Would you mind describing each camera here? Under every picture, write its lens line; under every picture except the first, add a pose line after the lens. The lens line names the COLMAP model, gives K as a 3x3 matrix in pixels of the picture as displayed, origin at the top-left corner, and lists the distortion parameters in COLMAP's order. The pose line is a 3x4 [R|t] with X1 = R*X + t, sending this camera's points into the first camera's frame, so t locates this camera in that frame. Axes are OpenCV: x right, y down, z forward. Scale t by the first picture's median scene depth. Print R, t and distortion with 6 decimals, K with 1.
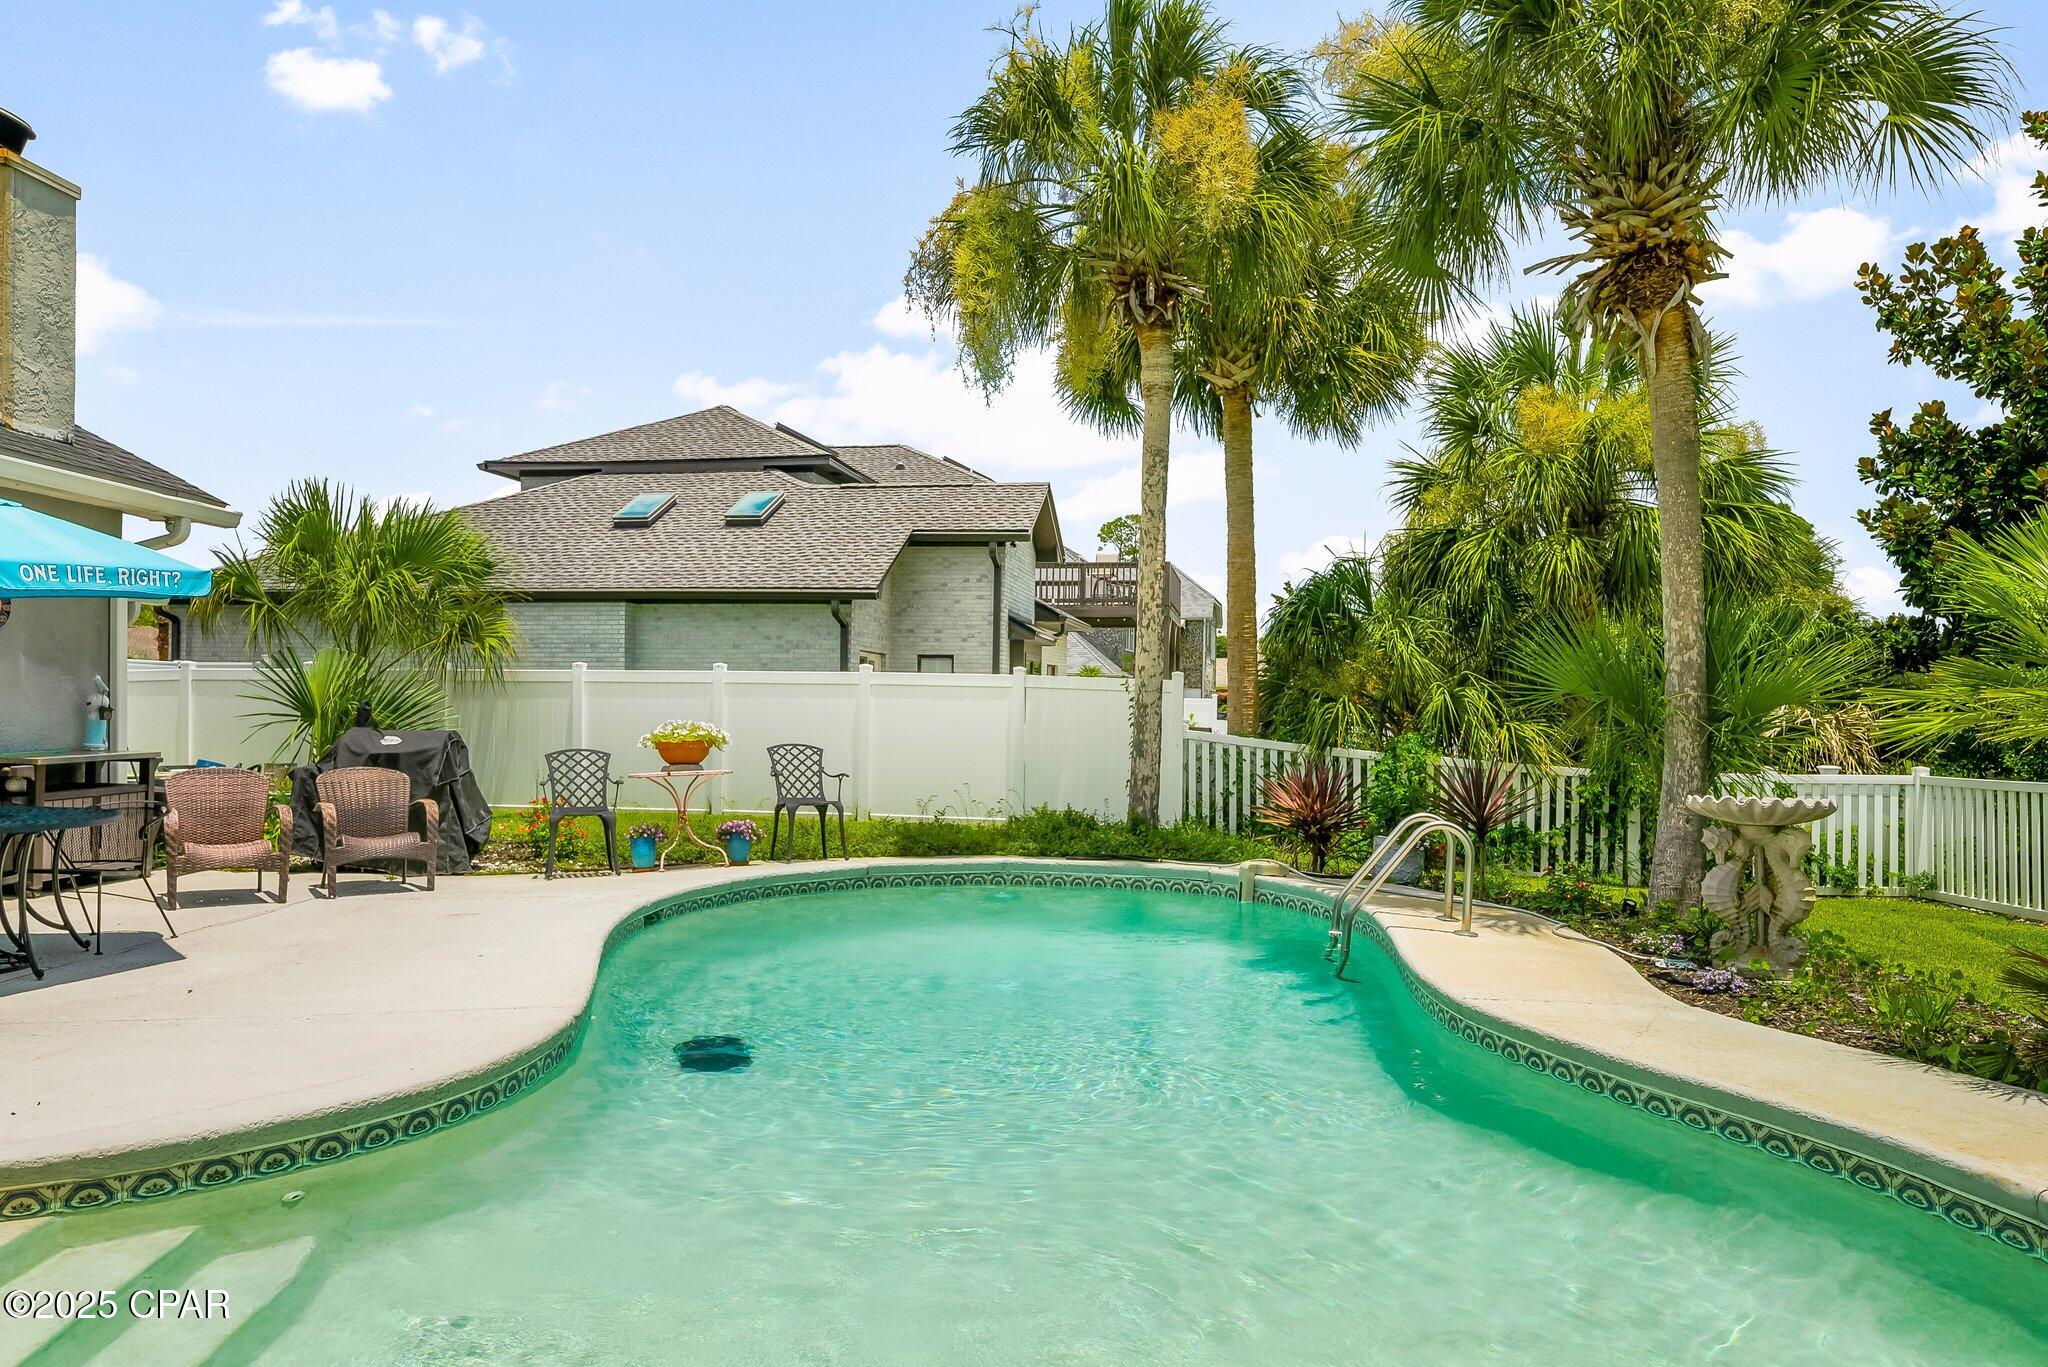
lens RADIAL K [[1467.2, 0, 1019.9], [0, 1467.2, 682.3], [0, 0, 1]] dist [0.000080, 0.000176]
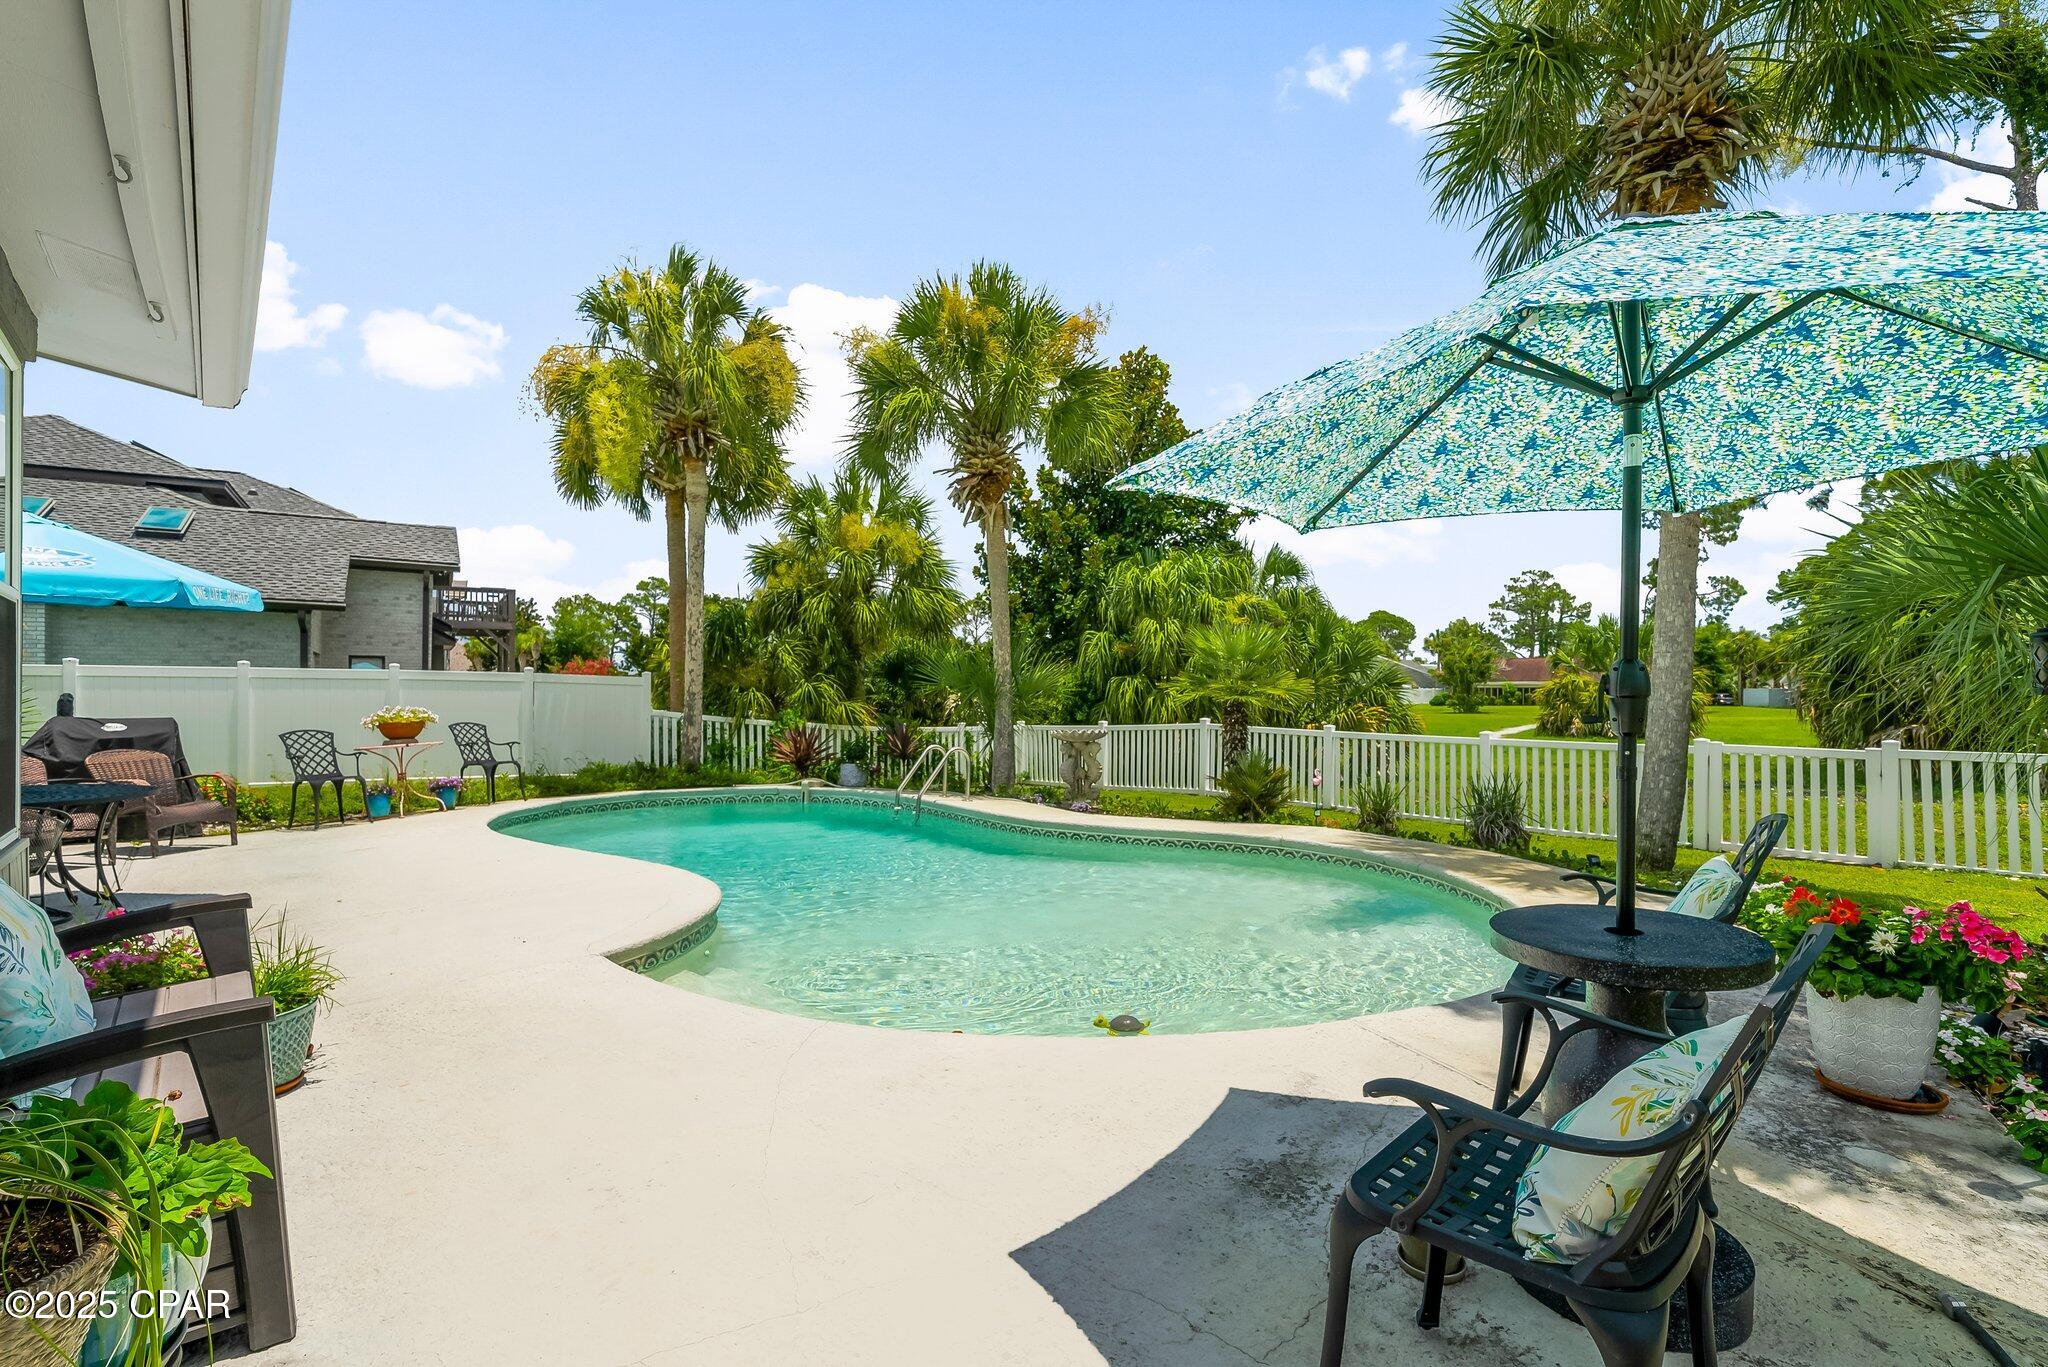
lens RADIAL K [[992.5, 0, 1057.9], [0, 992.5, 695.6], [0, 0, 1]] dist [0.003214, -0.000534]
pose [[0.730416, -0.007177, 0.682965, -0.286506], [-0.005944, 0.999840, 0.016865, -0.002303], [-0.682977, -0.016378, 0.730256, -0.058657]]
